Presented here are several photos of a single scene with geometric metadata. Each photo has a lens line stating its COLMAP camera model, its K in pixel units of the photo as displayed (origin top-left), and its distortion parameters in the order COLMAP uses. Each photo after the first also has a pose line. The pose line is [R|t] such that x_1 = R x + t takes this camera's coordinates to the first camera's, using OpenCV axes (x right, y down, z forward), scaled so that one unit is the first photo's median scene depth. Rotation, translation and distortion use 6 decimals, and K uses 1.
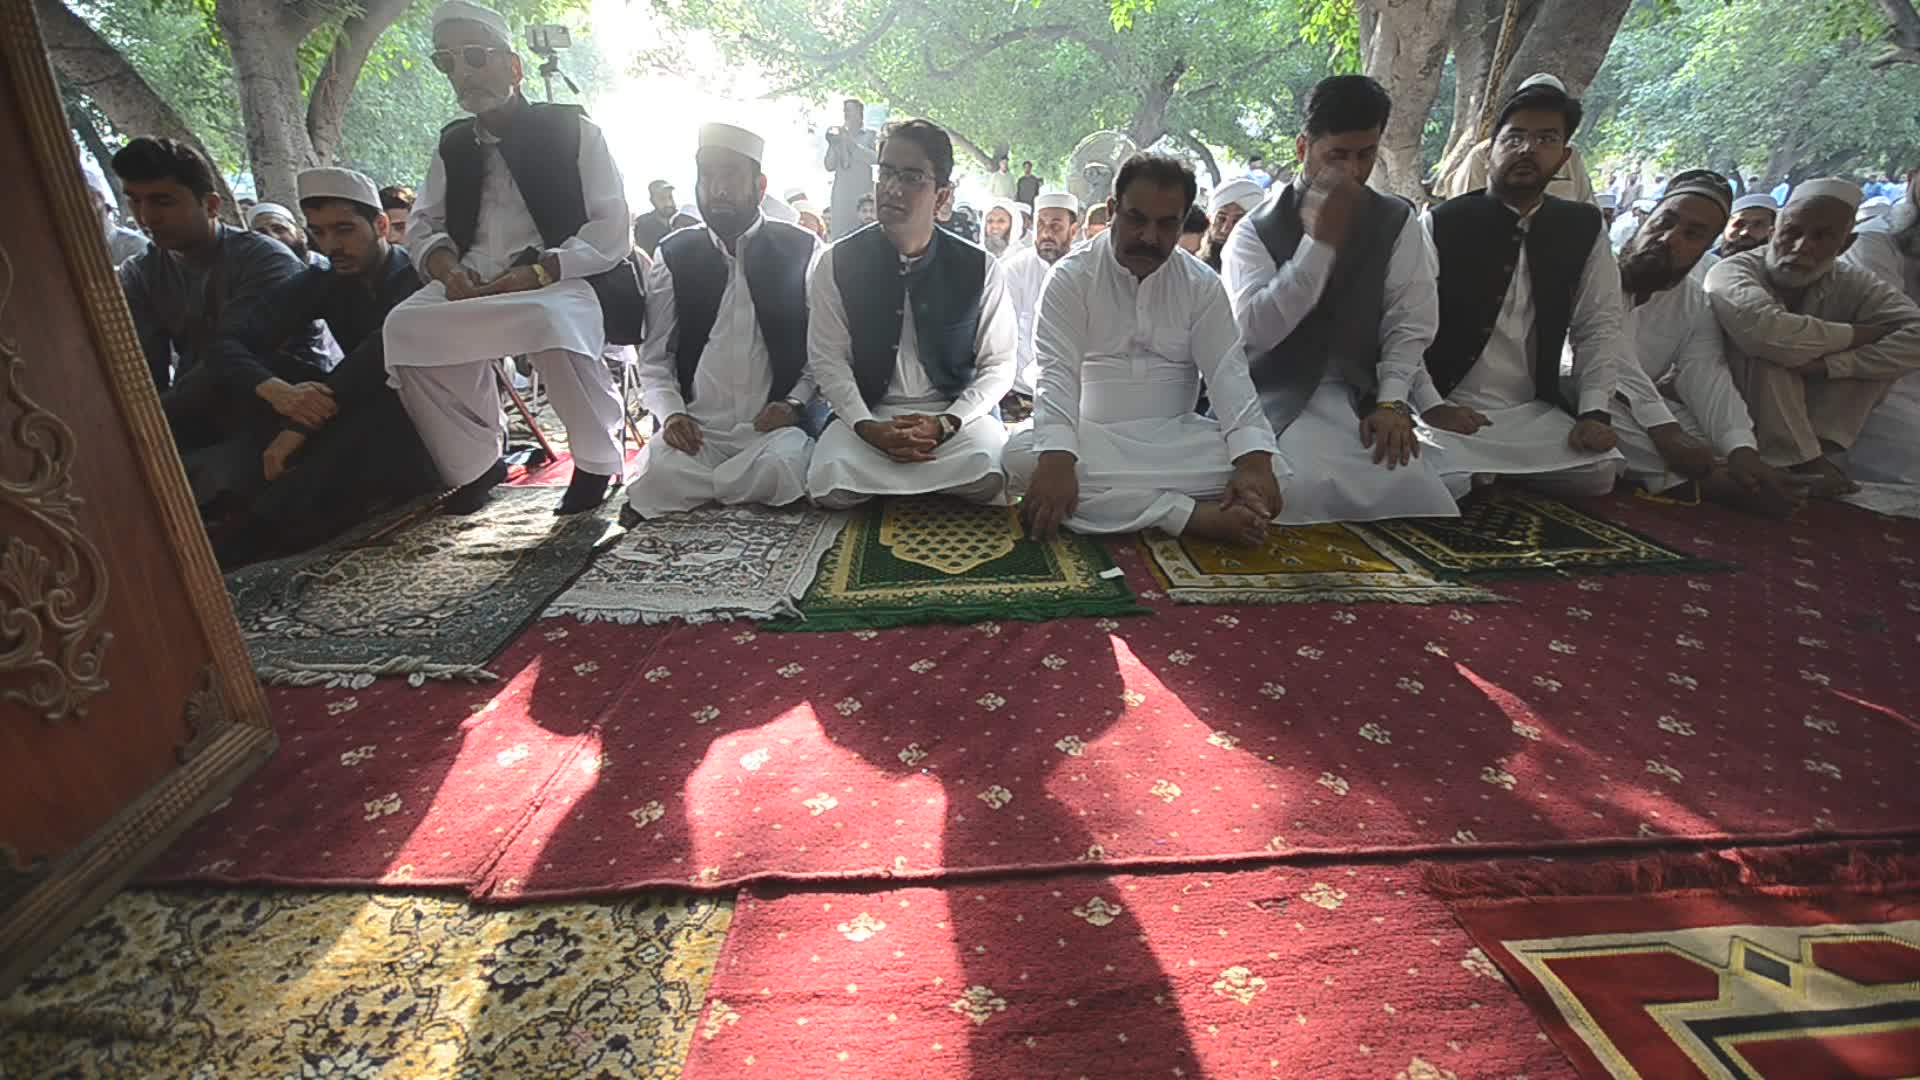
lens RADIAL K [[874.0, 0, 971.3], [0, 874.0, 546.9], [0, 0, 1]] dist [-0.002546, -0.000987]
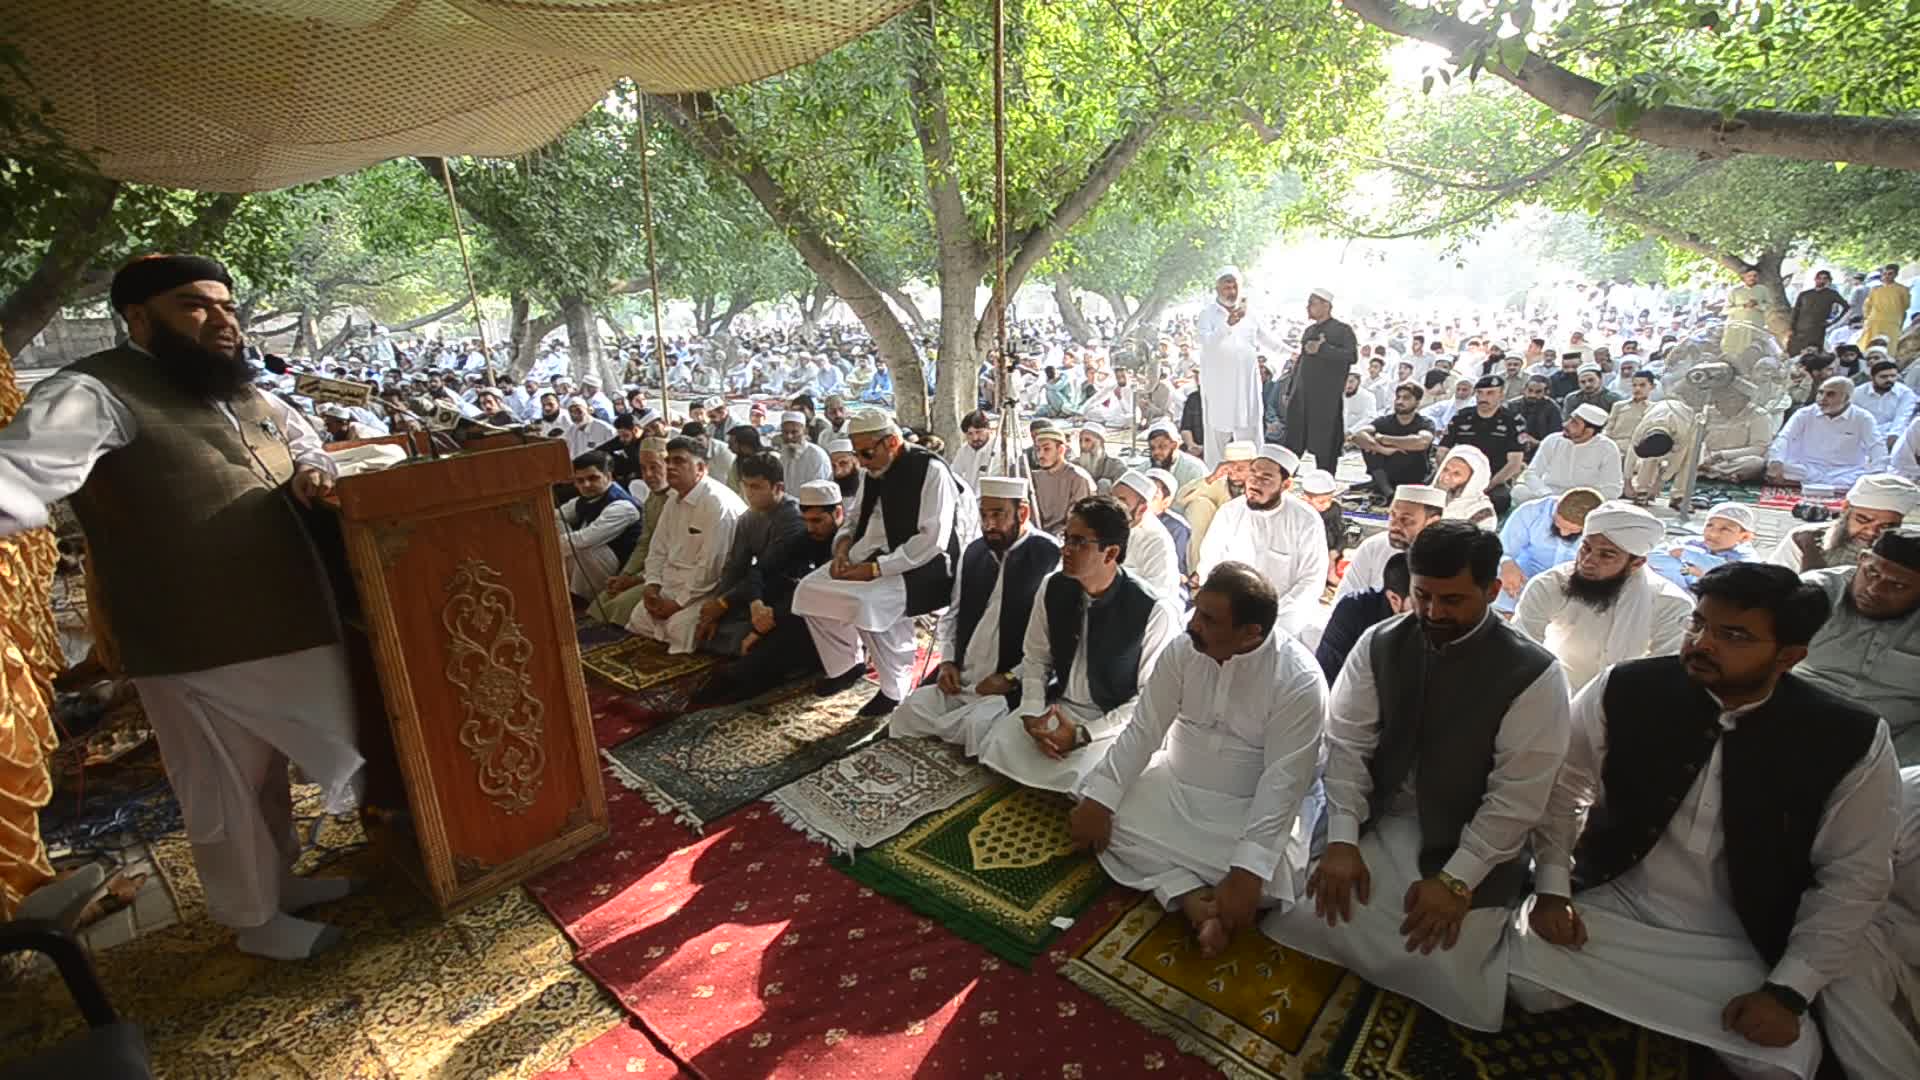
lens RADIAL K [[886.0, 0, 964.4], [0, 886.0, 541.2], [0, 0, 1]] dist [0.008426, -0.009039]
pose [[0.712798, 0.168487, -0.680831, 0.772244], [-0.221096, 0.975202, 0.009859, -0.446666], [0.665609, 0.143501, 0.732374, -0.082431]]
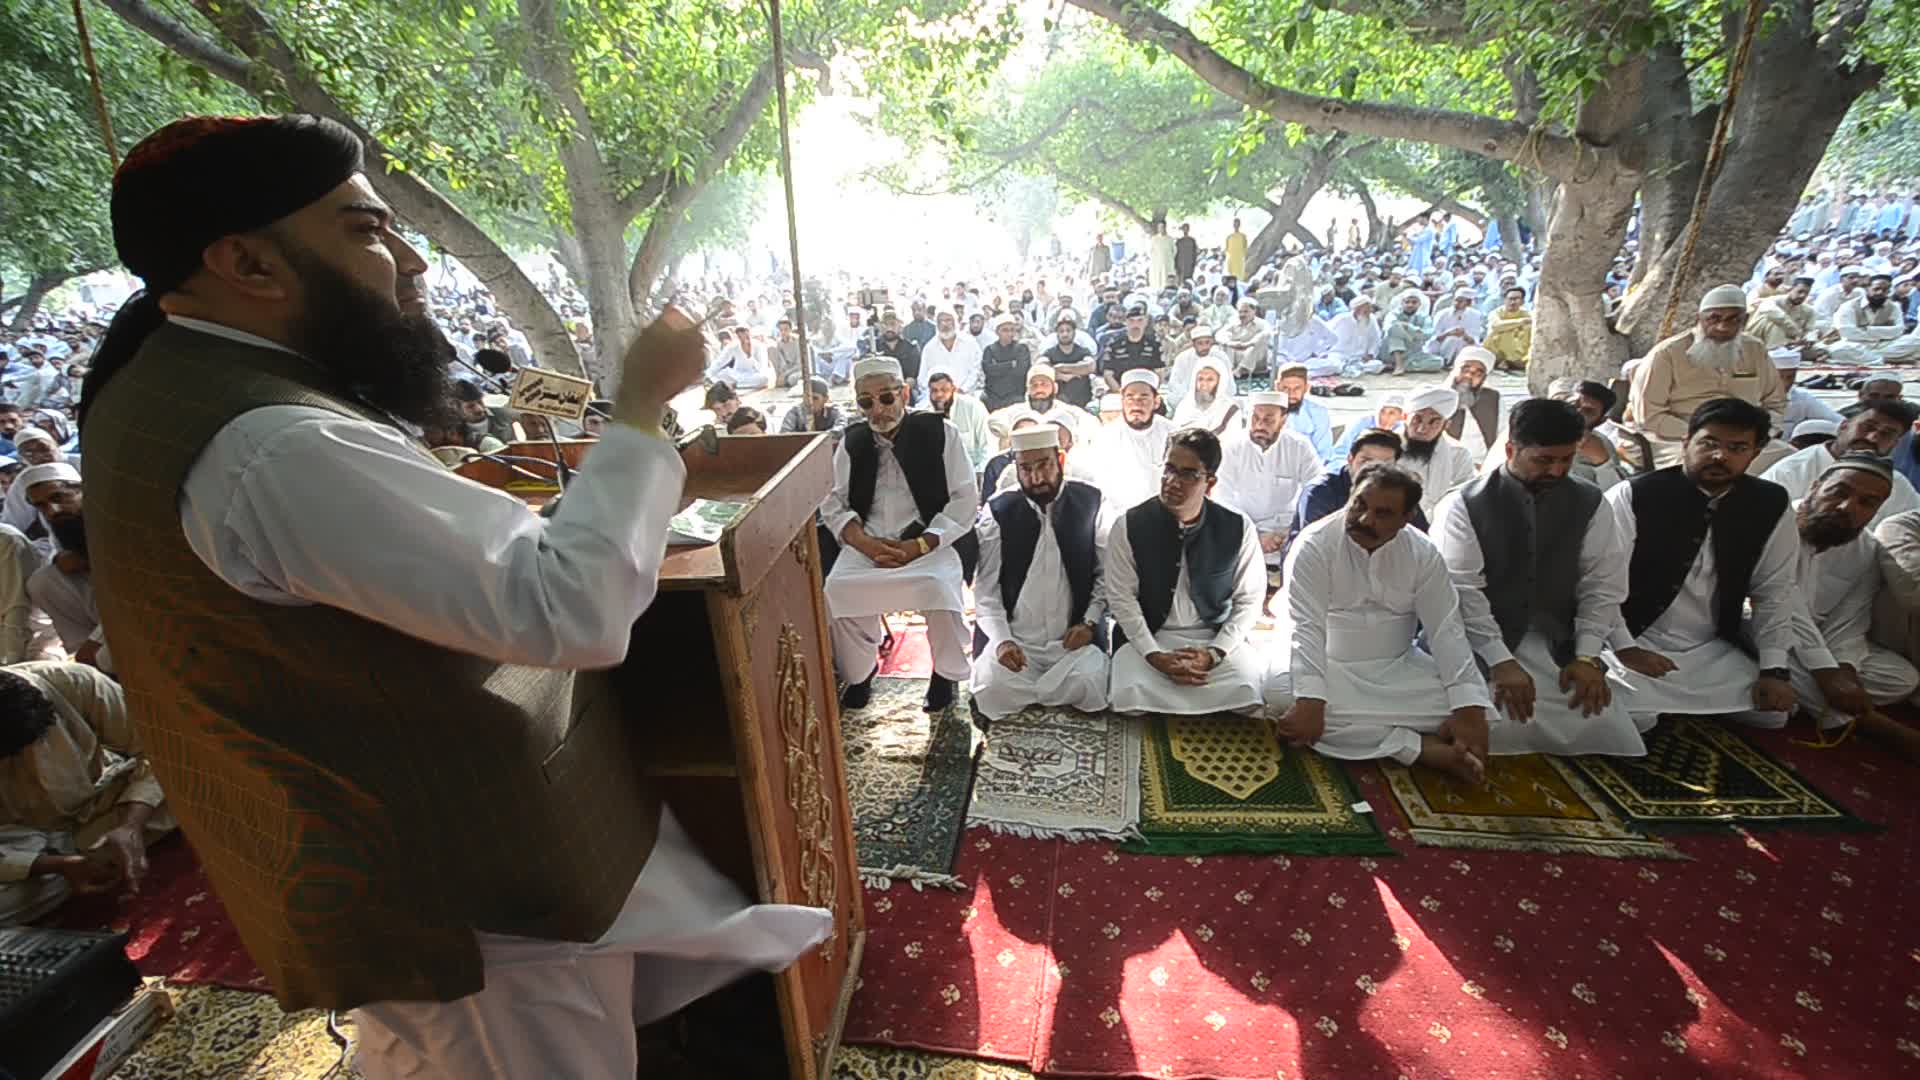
lens RADIAL K [[854.2, 0, 960.0], [0, 854.2, 540.0], [0, 0, 1]] dist [-0.003002, -0.005775]
pose [[0.986593, 0.015827, -0.162429, -0.231122], [-0.017839, 0.999781, -0.010934, -0.336058], [0.162220, 0.013685, 0.986660, -0.385888]]
